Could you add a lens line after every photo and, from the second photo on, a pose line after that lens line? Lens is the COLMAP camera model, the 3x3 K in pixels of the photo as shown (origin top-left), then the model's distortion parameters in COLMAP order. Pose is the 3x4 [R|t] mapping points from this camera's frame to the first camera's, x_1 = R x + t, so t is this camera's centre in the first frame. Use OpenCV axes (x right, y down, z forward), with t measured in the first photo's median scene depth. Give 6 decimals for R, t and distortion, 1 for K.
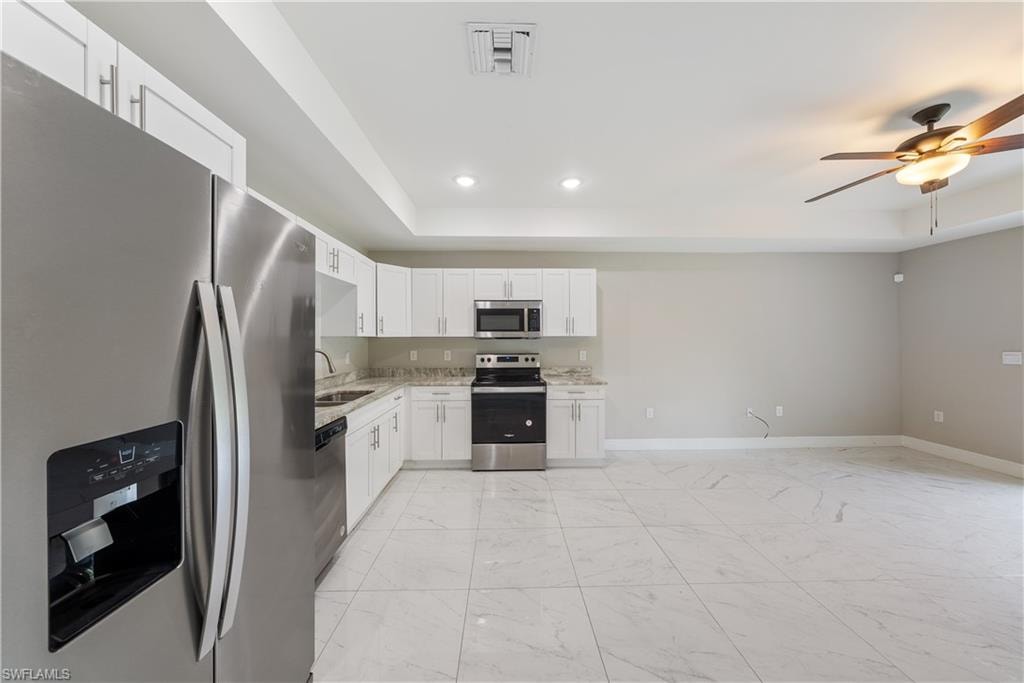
lens RADIAL K [[347.5, 0, 514.6], [0, 347.5, 339.8], [0, 0, 1]] dist [-0.002594, -0.000035]
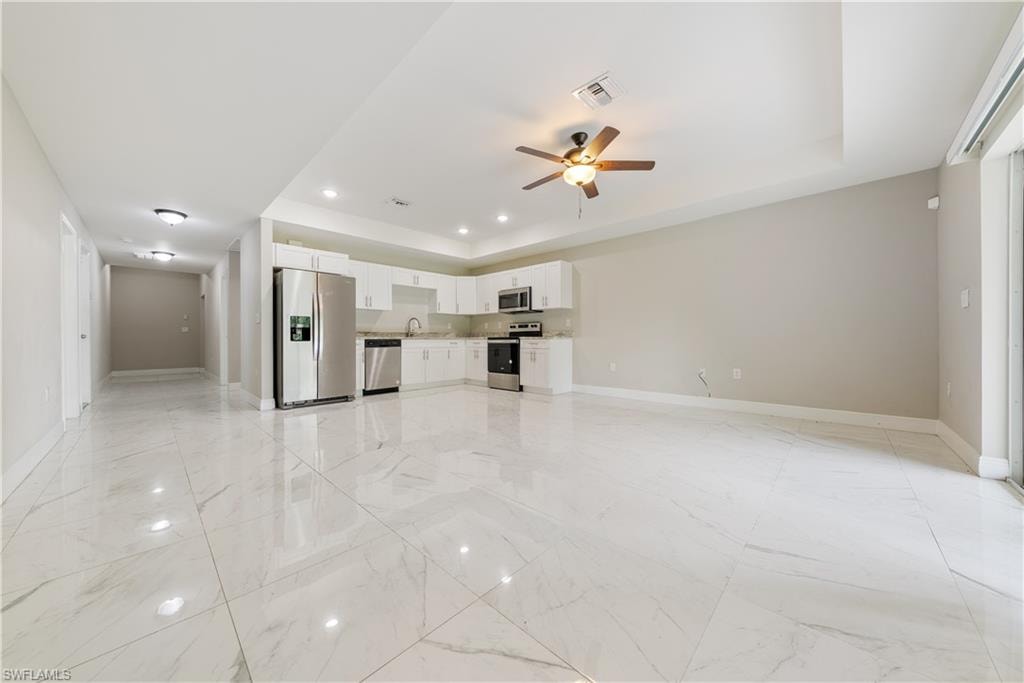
lens RADIAL K [[347.5, 0, 514.6], [0, 347.5, 339.8], [0, 0, 1]] dist [-0.002594, -0.000035]
pose [[0.710265, 0.001959, -0.703931, 1.143709], [0.000360, 0.999995, 0.003146, 0.121504], [0.703934, -0.002488, 0.710261, -0.152974]]
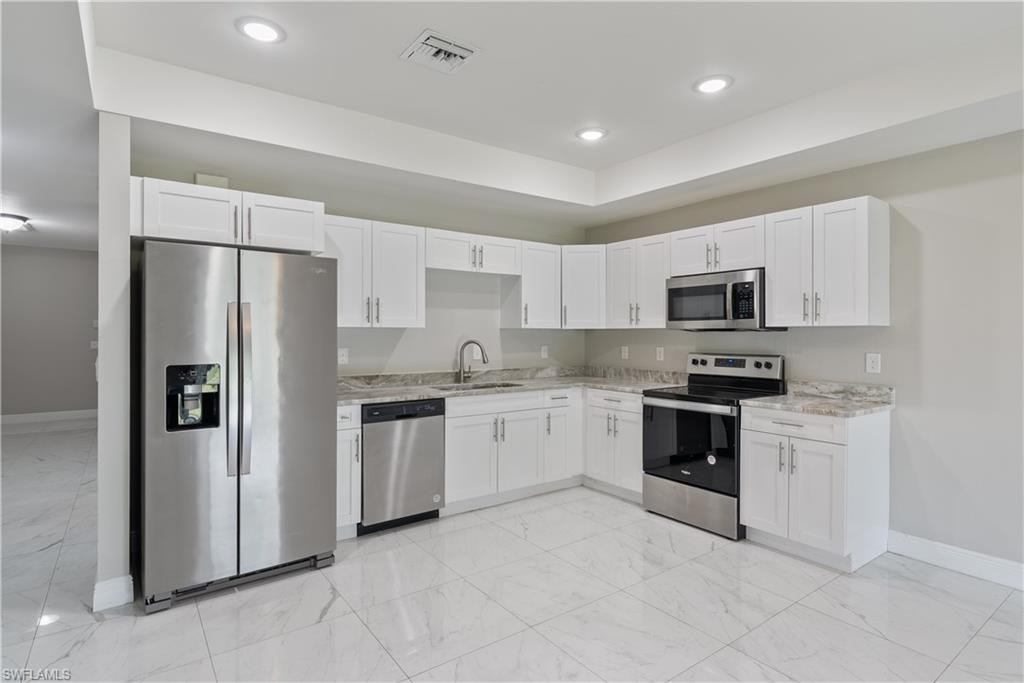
lens RADIAL K [[525.9, 0, 510.4], [0, 525.9, 333.7], [0, 0, 1]] dist [0.002003, 0.000393]
pose [[0.567121, 0.002643, -0.823630, 0.599082], [-0.004372, 0.999990, 0.000199, 0.003919], [0.823623, 0.003488, 0.567127, 0.120730]]
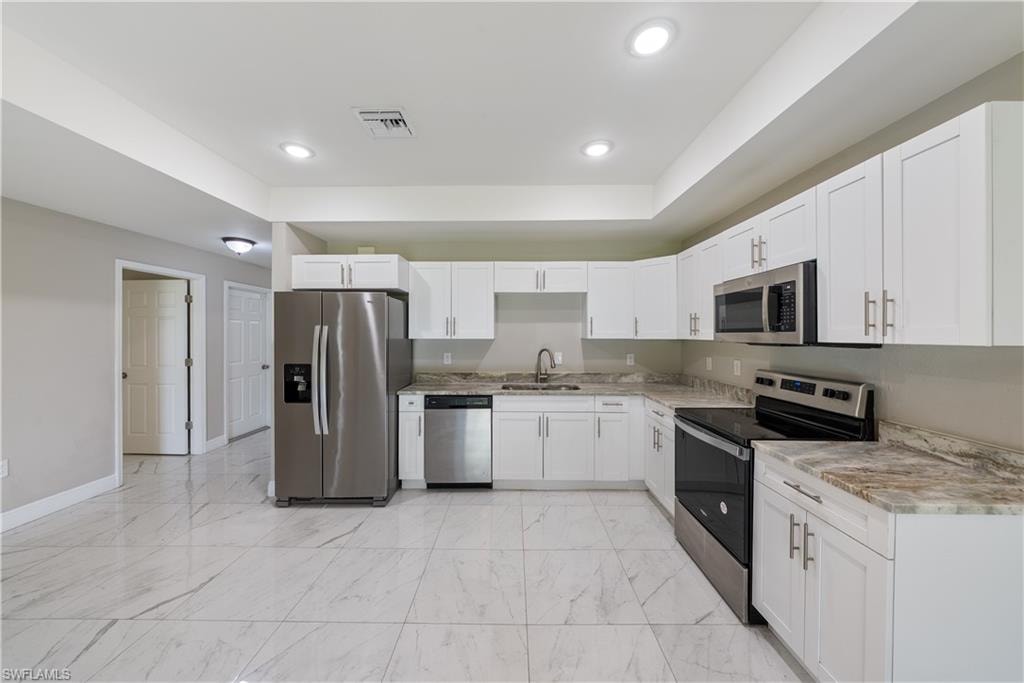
lens RADIAL K [[351.1, 0, 511.0], [0, 351.1, 333.5], [0, 0, 1]] dist [-0.005315, -0.000055]
pose [[-0.038572, -0.001717, -0.999254, 0.543439], [-0.002500, 0.999996, -0.001622, -0.019969], [0.999253, 0.002436, -0.038576, 0.656024]]
